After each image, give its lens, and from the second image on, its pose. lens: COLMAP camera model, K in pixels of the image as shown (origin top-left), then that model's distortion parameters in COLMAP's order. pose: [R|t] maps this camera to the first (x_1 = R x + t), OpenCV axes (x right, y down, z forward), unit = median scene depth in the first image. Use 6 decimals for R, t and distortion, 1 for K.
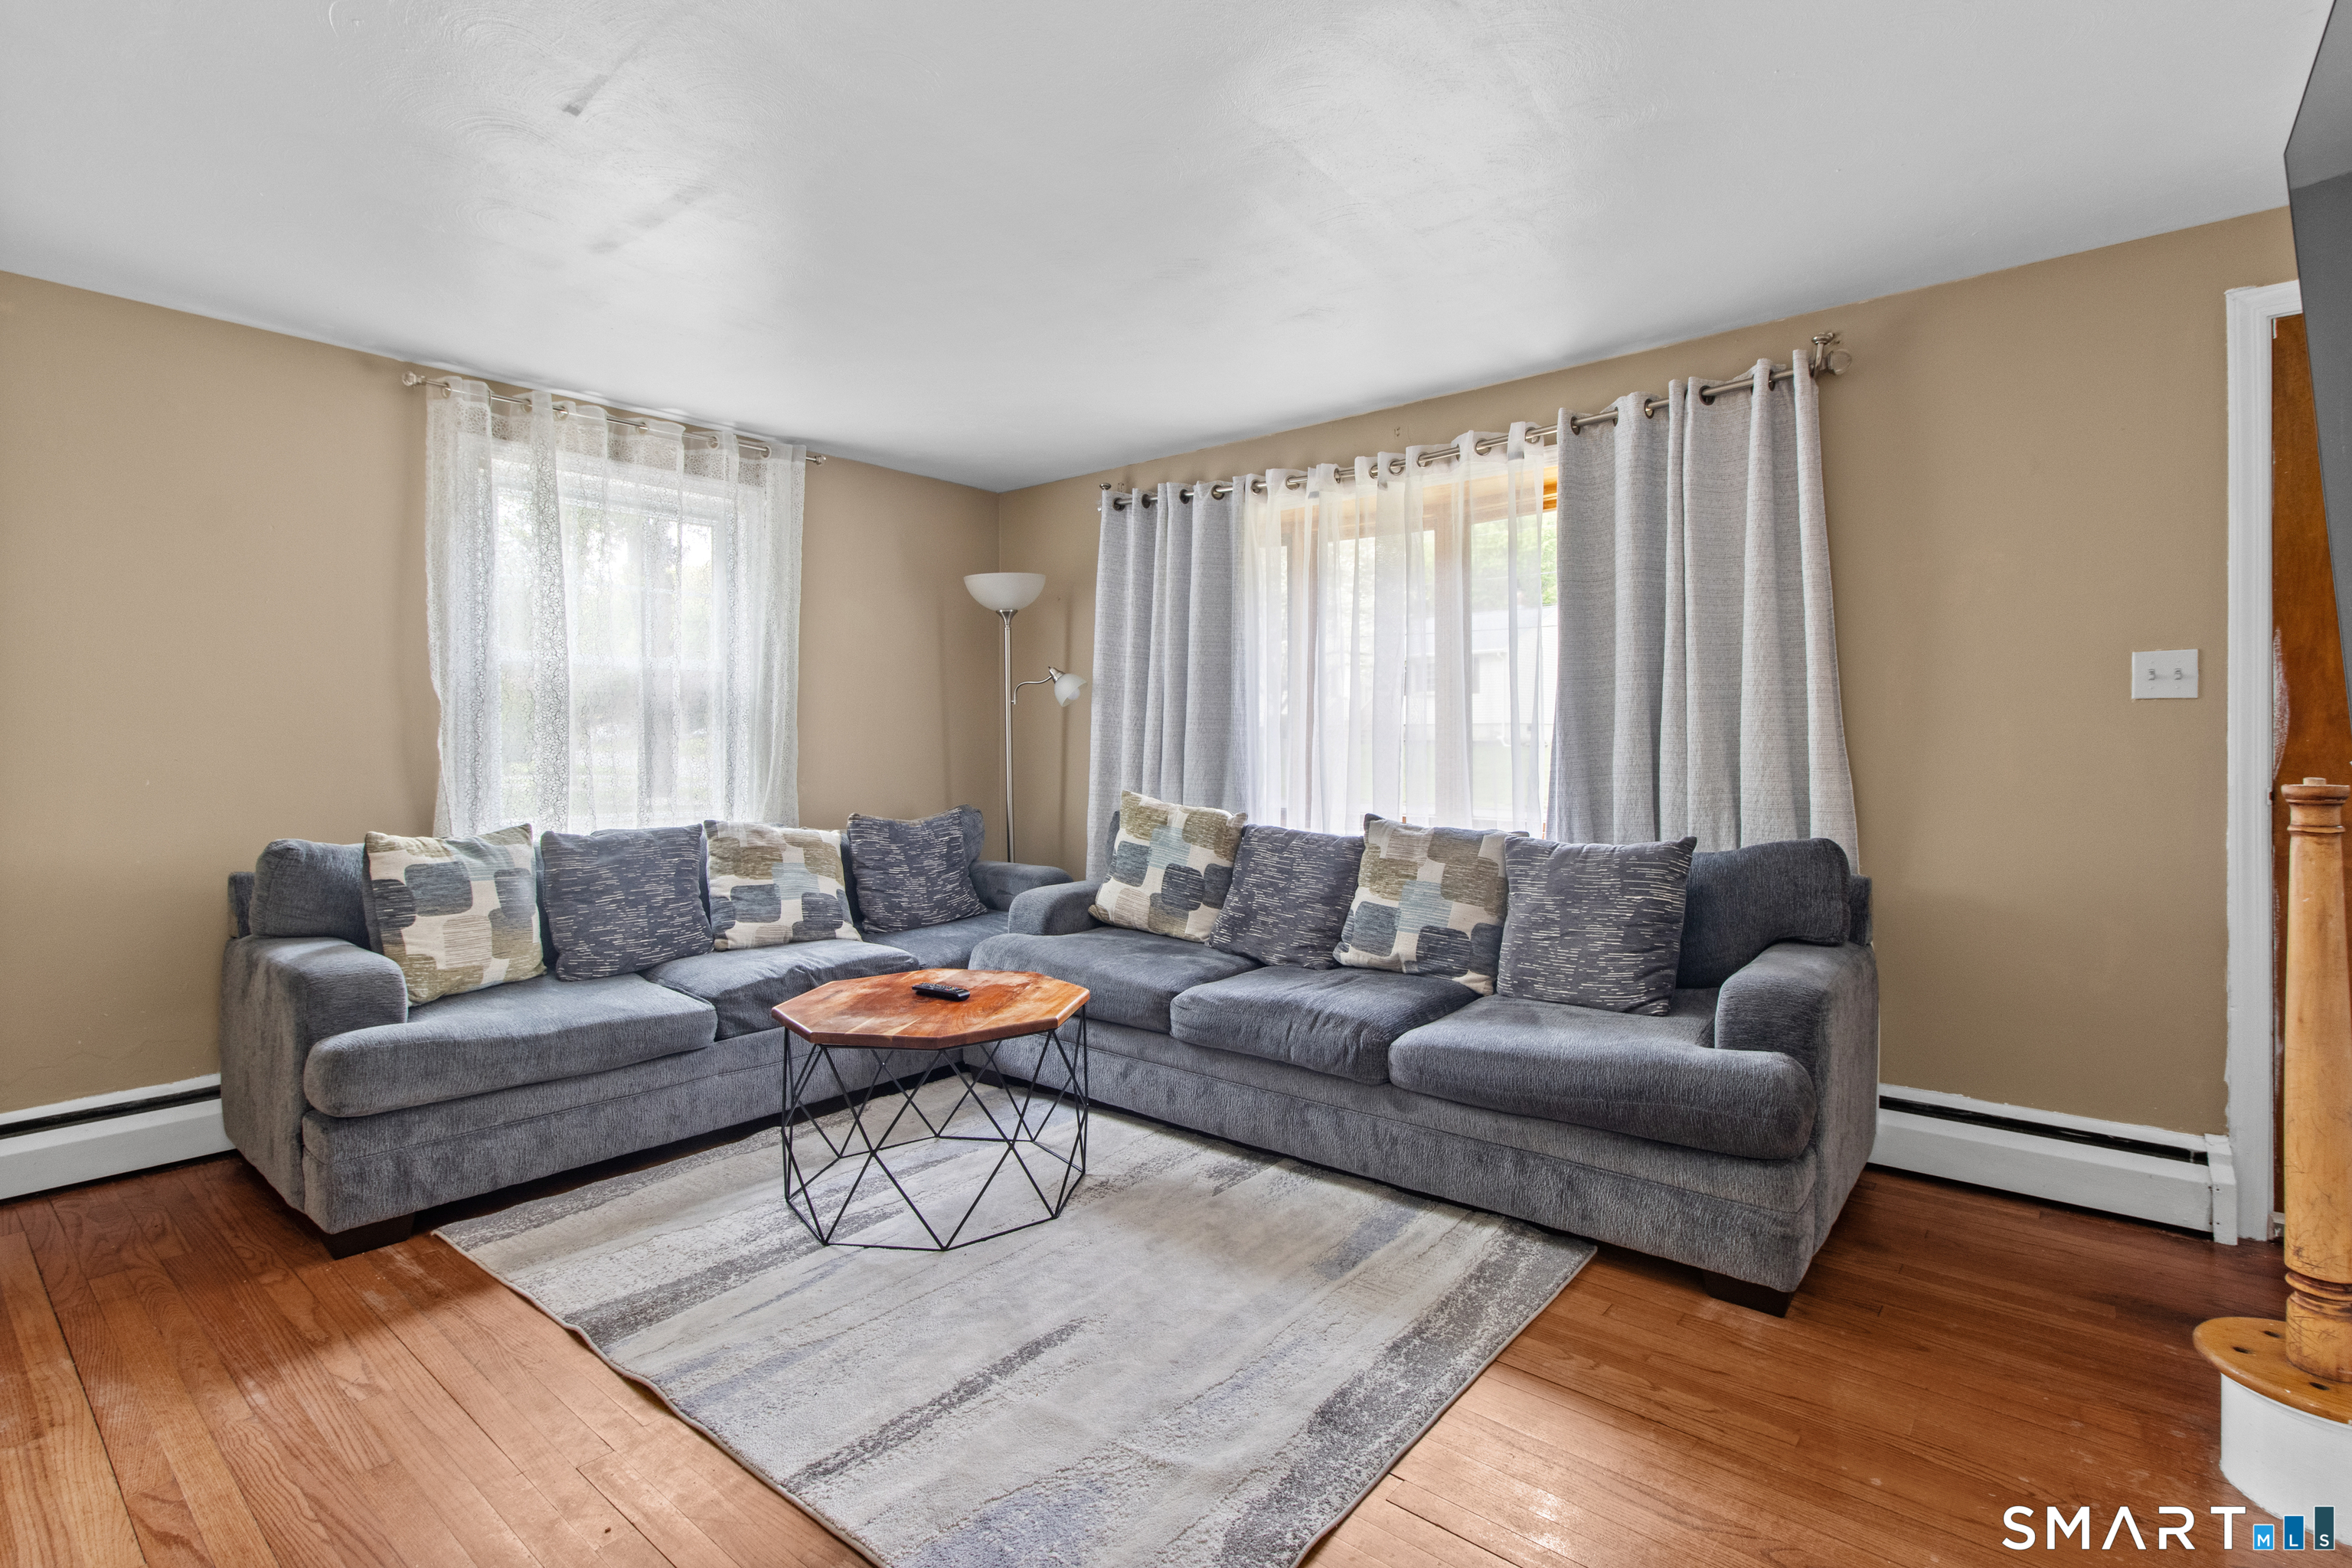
lens RADIAL K [[1114.7, 0, 1172.0], [0, 1114.7, 745.4], [0, 0, 1]] dist [-0.001516, 0.000012]
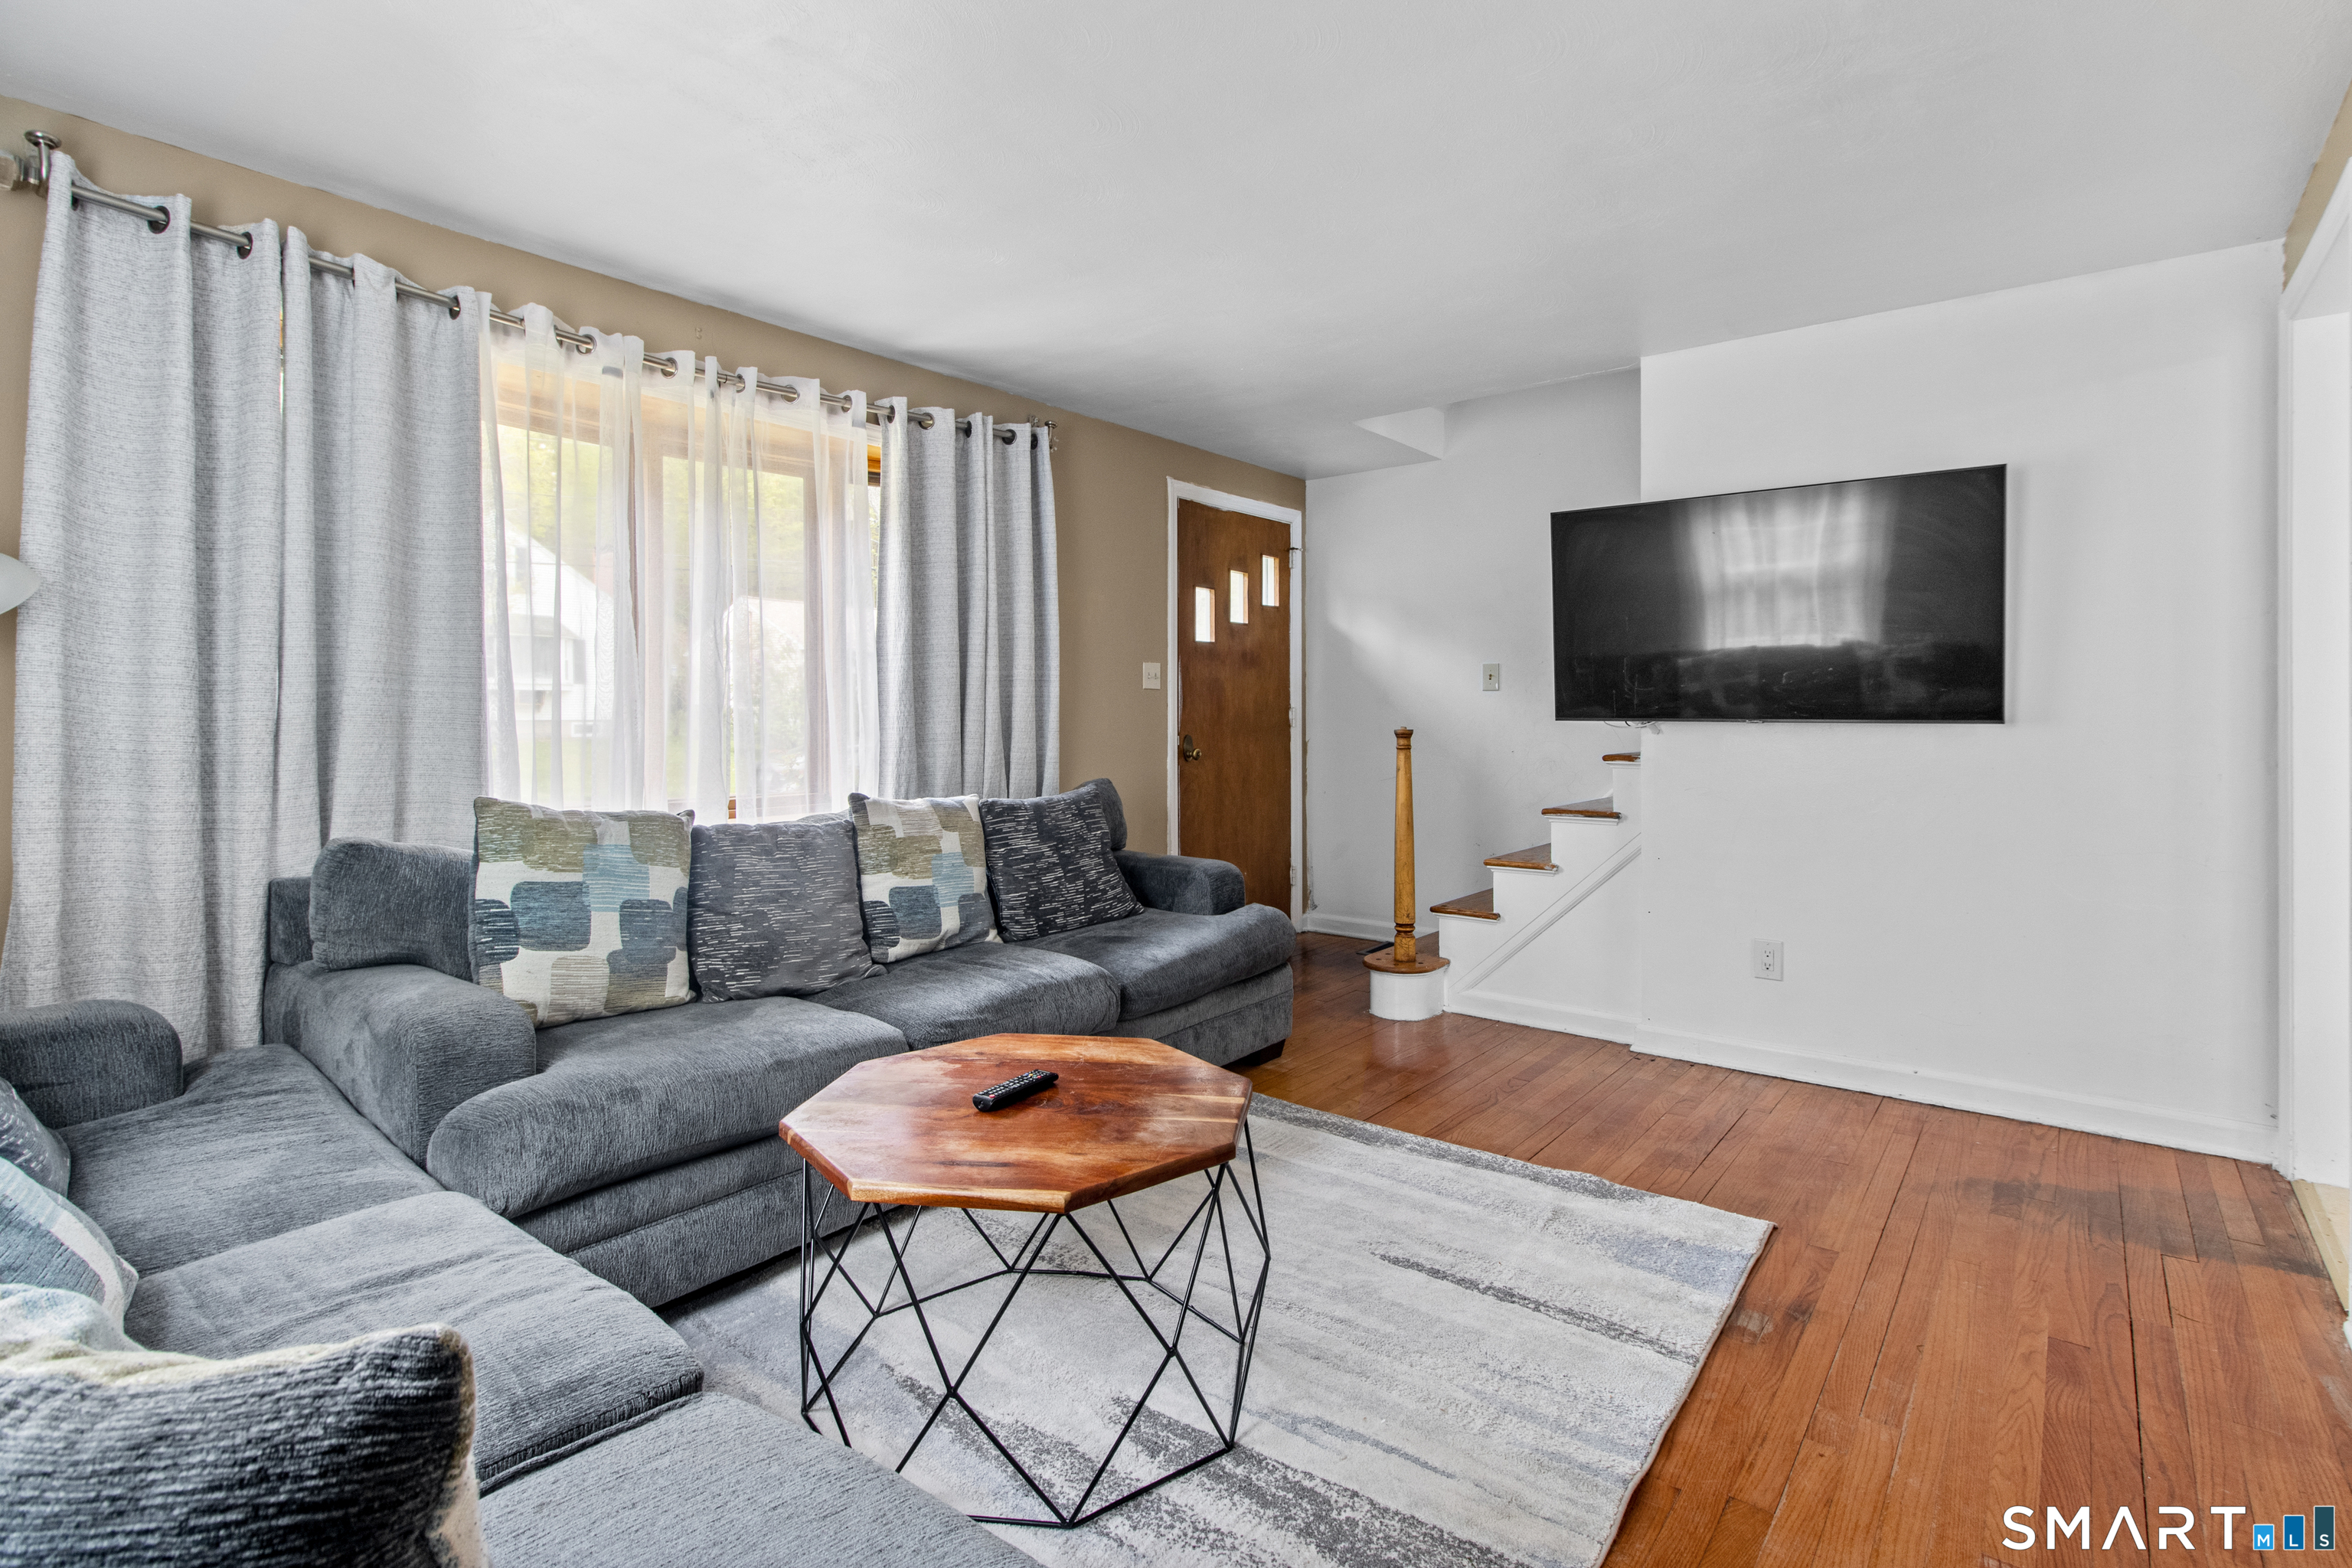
lens RADIAL K [[1114.7, 0, 1172.0], [0, 1114.7, 745.4], [0, 0, 1]] dist [-0.001516, 0.000012]
pose [[-0.017203, -0.027068, 0.999486, -0.745823], [0.006007, 0.999613, 0.027175, 0.000653], [-0.999834, 0.006472, -0.017034, 0.796736]]
